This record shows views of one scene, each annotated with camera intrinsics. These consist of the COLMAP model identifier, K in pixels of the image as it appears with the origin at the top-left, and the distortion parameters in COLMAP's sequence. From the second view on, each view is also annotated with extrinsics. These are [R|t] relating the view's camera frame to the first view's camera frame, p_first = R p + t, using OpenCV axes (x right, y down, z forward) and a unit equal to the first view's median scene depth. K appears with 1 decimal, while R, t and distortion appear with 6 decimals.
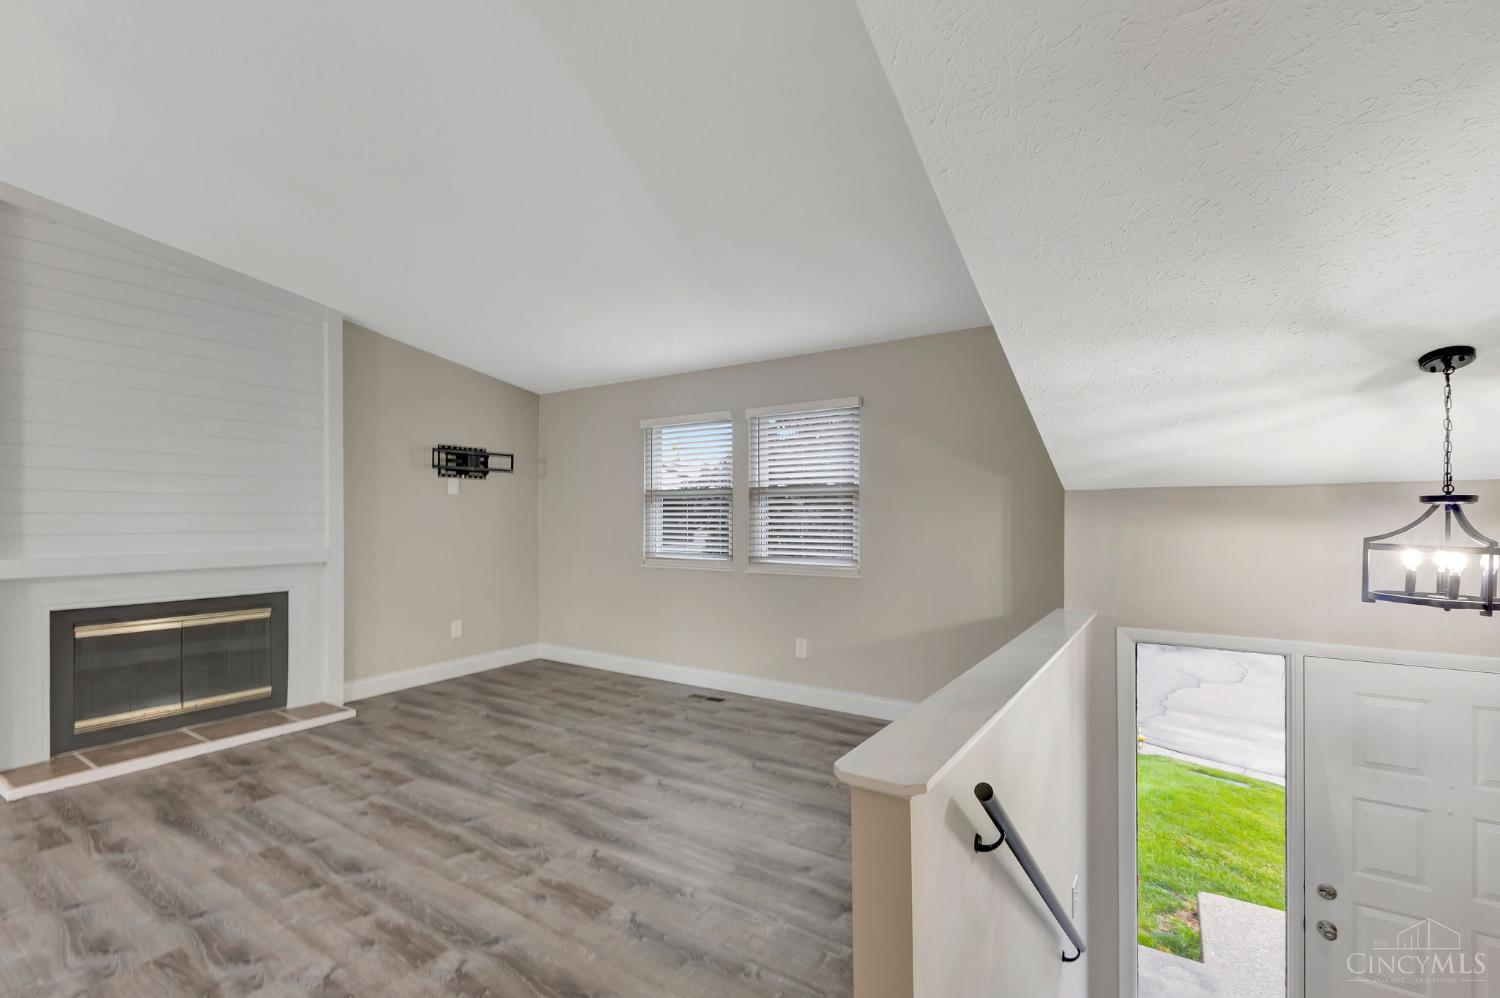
lens RADIAL K [[651.4, 0, 751.4], [0, 651.4, 517.1], [0, 0, 1]] dist [0.013974, -0.004601]
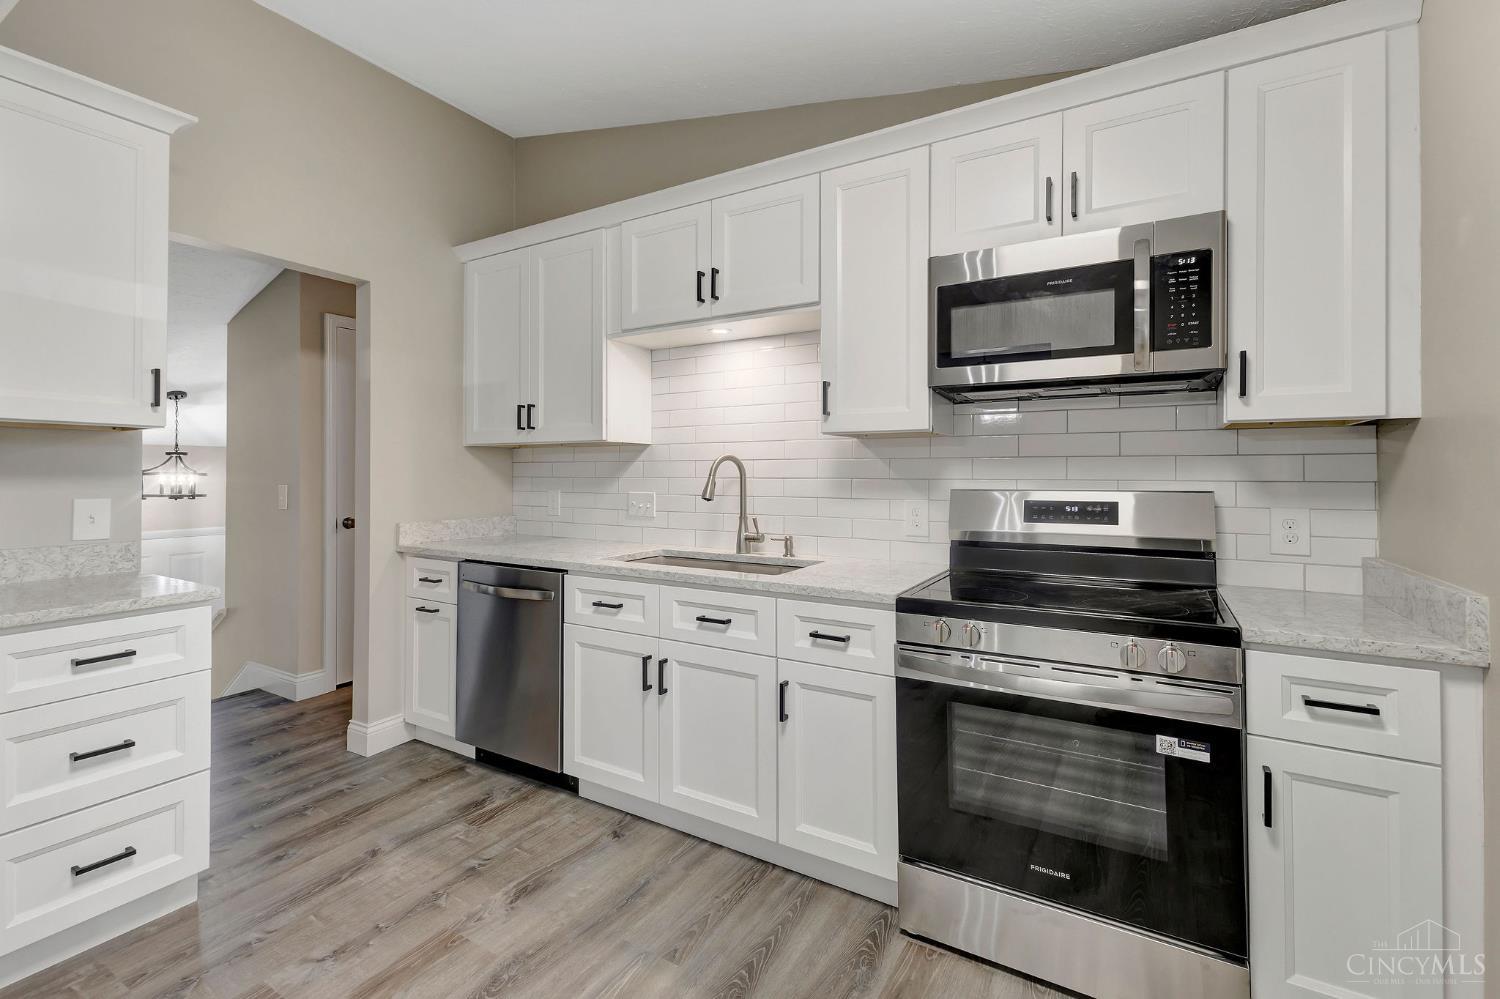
lens RADIAL K [[651.4, 0, 741.1], [0, 651.4, 470.4], [0, 0, 1]] dist [0.013974, -0.004601]
pose [[-0.039176, 0.009410, 0.999188, -0.749807], [-0.001447, 0.999954, -0.009473, 0.028227], [-0.999231, -0.001817, -0.039160, -0.510901]]
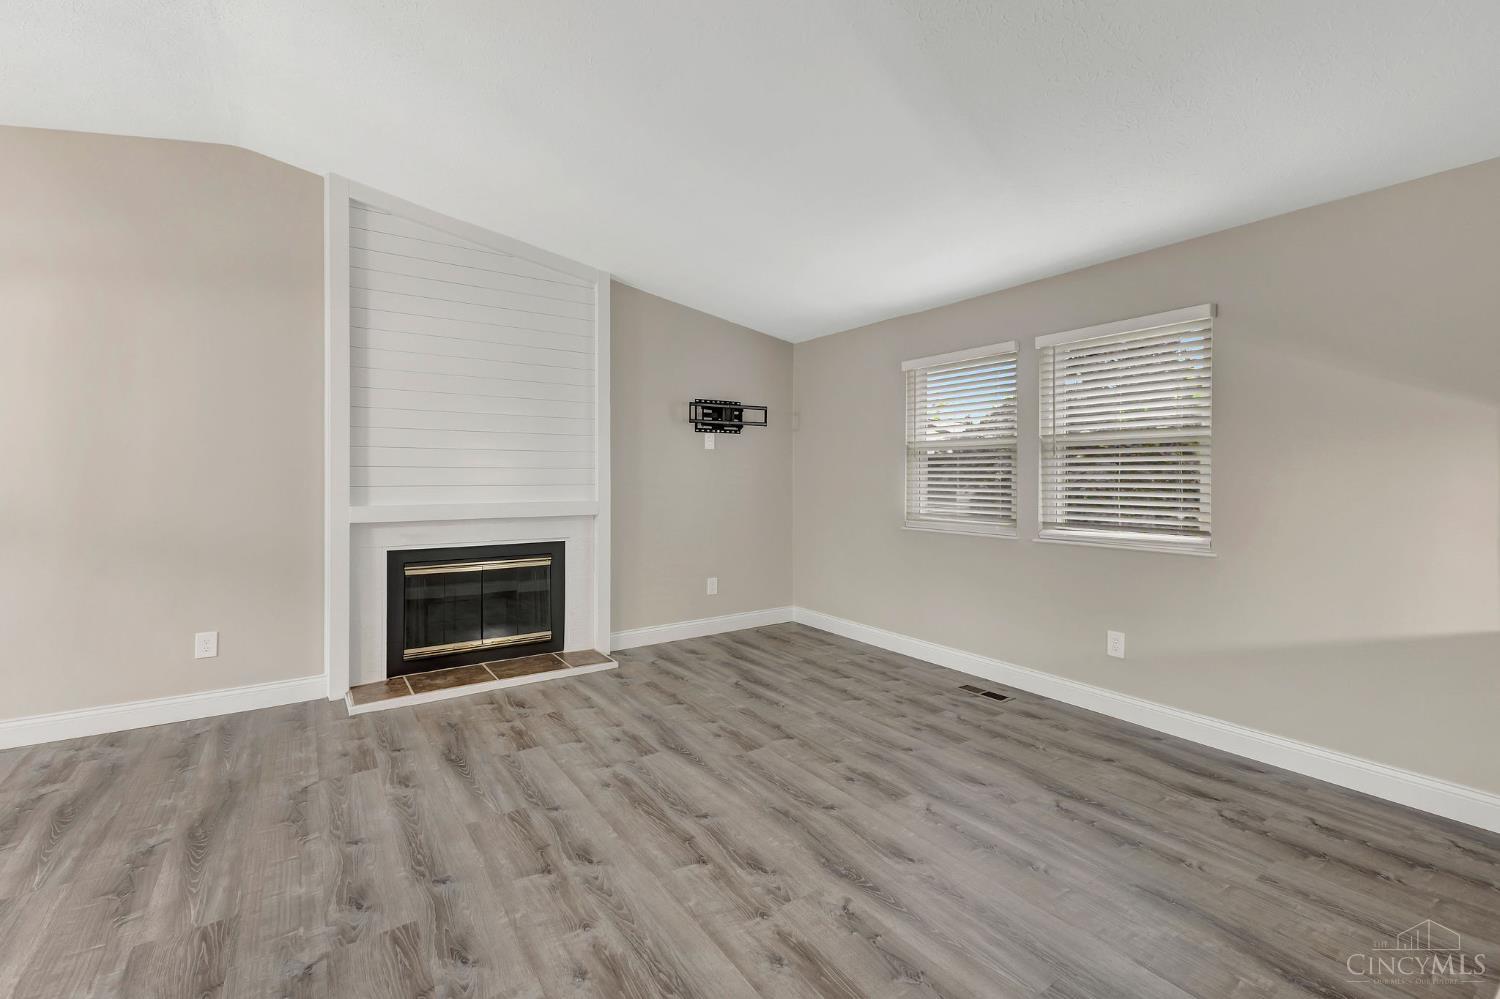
lens RADIAL K [[651.4, 0, 753.3], [0, 651.4, 474.9], [0, 0, 1]] dist [0.013974, -0.004601]
pose [[0.926327, 0.002699, -0.376710, -0.037080], [-0.003281, 0.999994, -0.000904, 0.006975], [0.376705, 0.002073, 0.926331, 0.173975]]
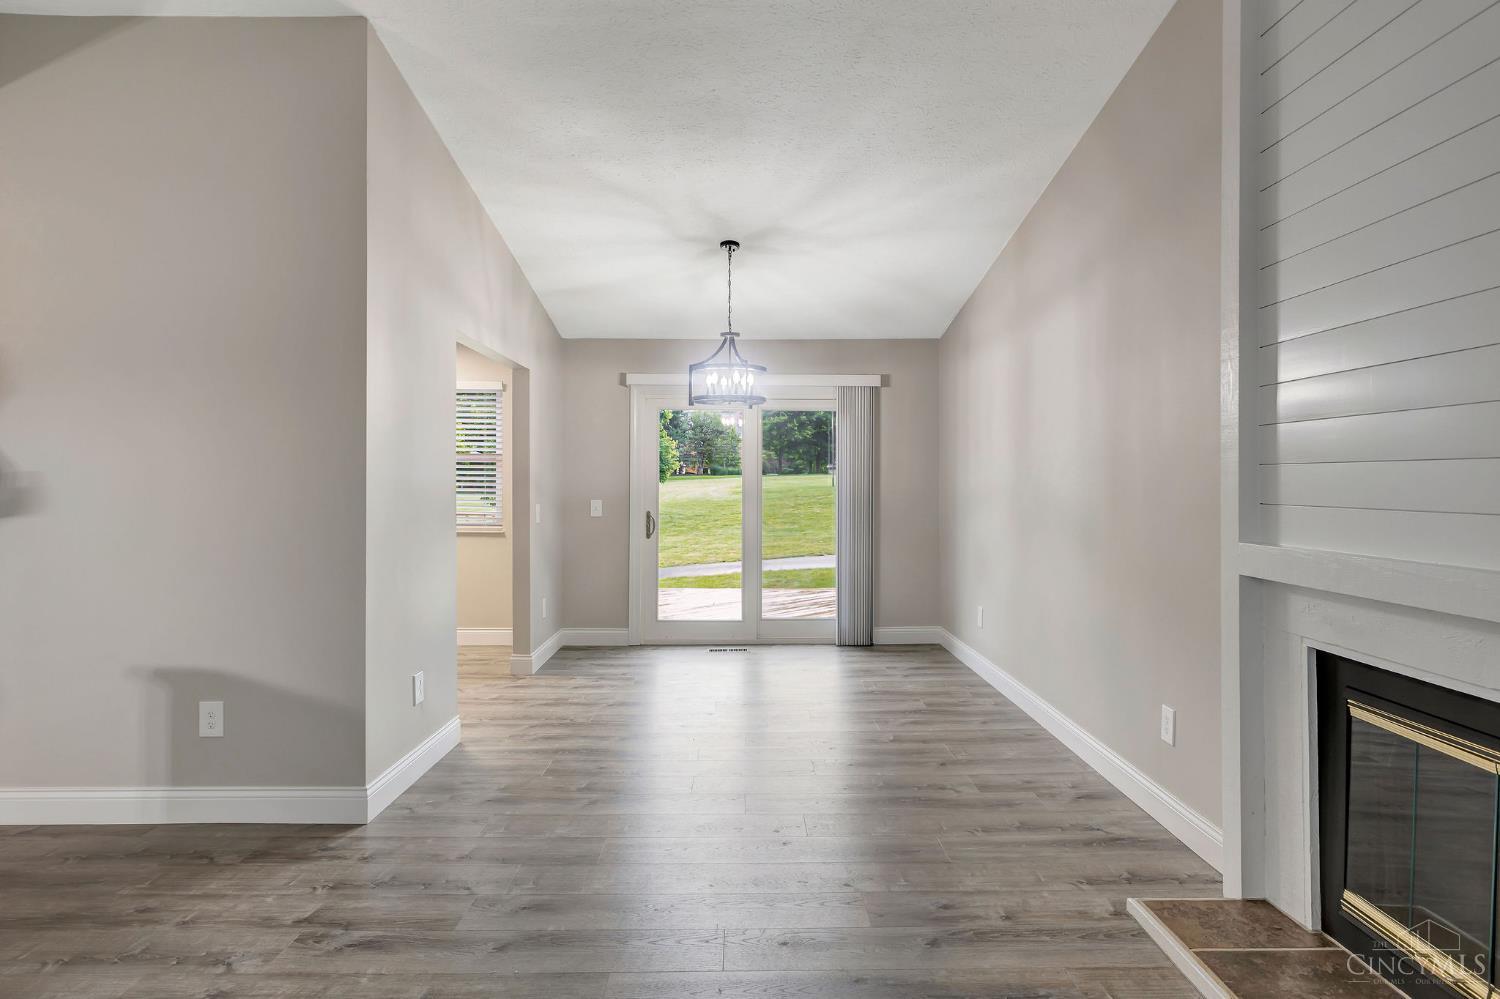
lens RADIAL K [[862.8, 0, 766.6], [0, 862.8, 483.7], [0, 0, 1]] dist [0.011805, -0.006652]
pose [[-0.821512, 0.004443, -0.570173, -0.302103], [0.001902, 0.999985, 0.005052, 0.003841], [0.570187, 0.003066, -0.821509, 1.293258]]
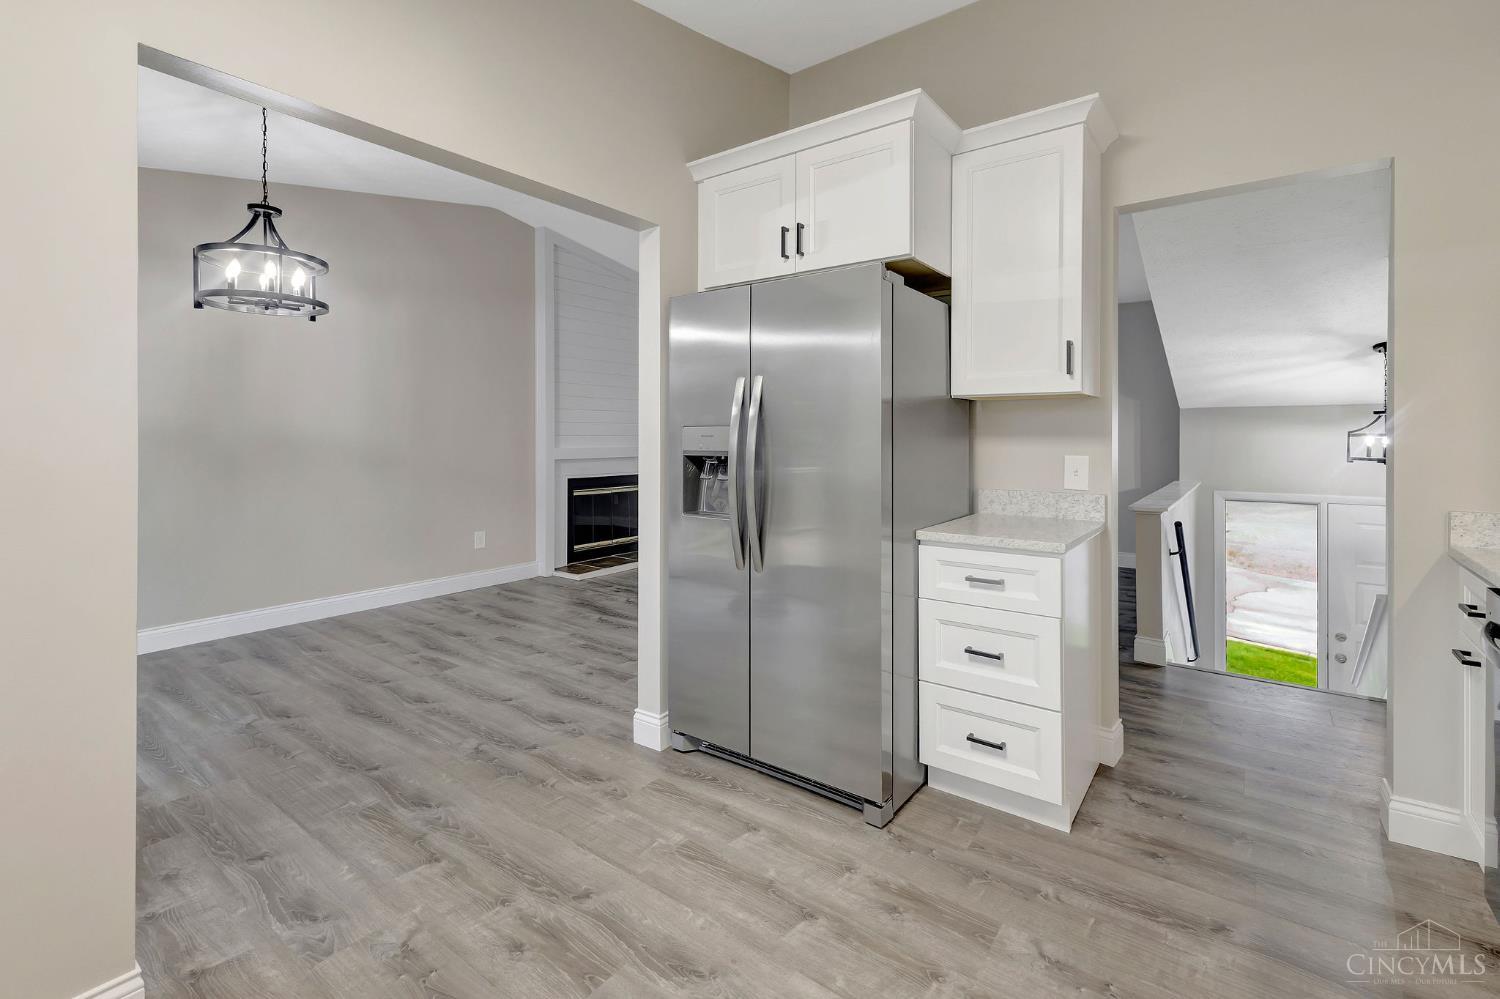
lens RADIAL K [[651.4, 0, 762.1], [0, 651.4, 434.5], [0, 0, 1]] dist [0.013974, -0.004601]
pose [[0.998506, 0.001672, -0.054625, -0.454697], [-0.001753, 0.999997, -0.001427, 0.027060], [0.054622, 0.001521, 0.998506, -0.665603]]
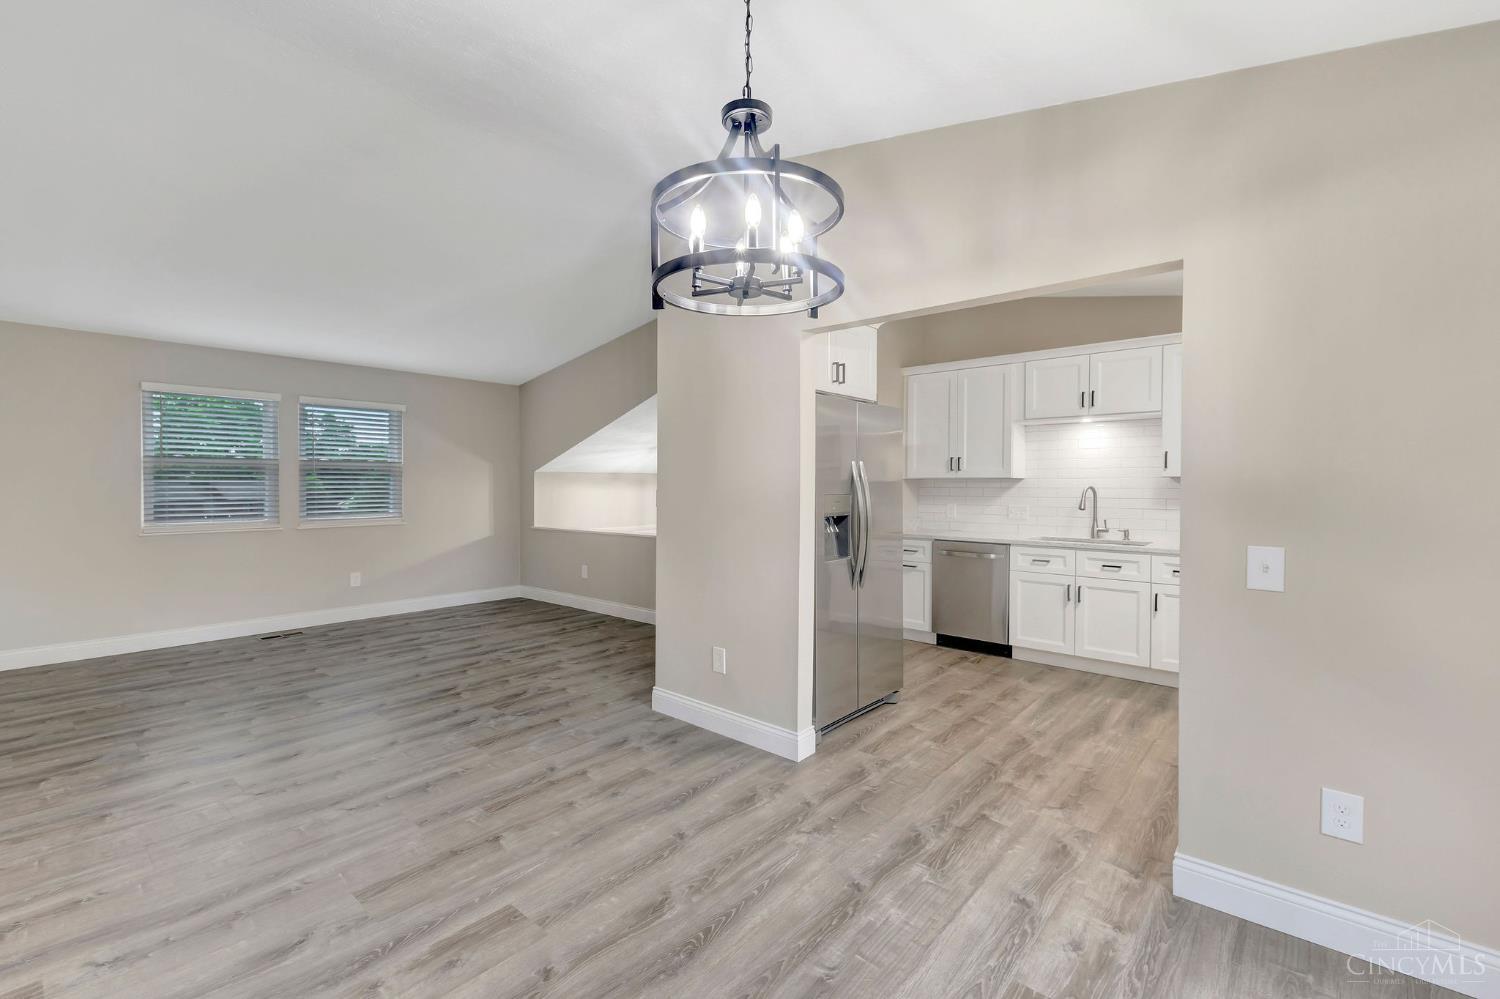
lens RADIAL K [[651.4, 0, 729.9], [0, 651.4, 491.7], [0, 0, 1]] dist [0.013974, -0.004601]
pose [[0.155598, -0.006414, 0.987800, -1.496784], [-0.001014, 0.999977, 0.006653, 0.008157], [-0.987820, -0.002037, 0.155588, 0.011775]]
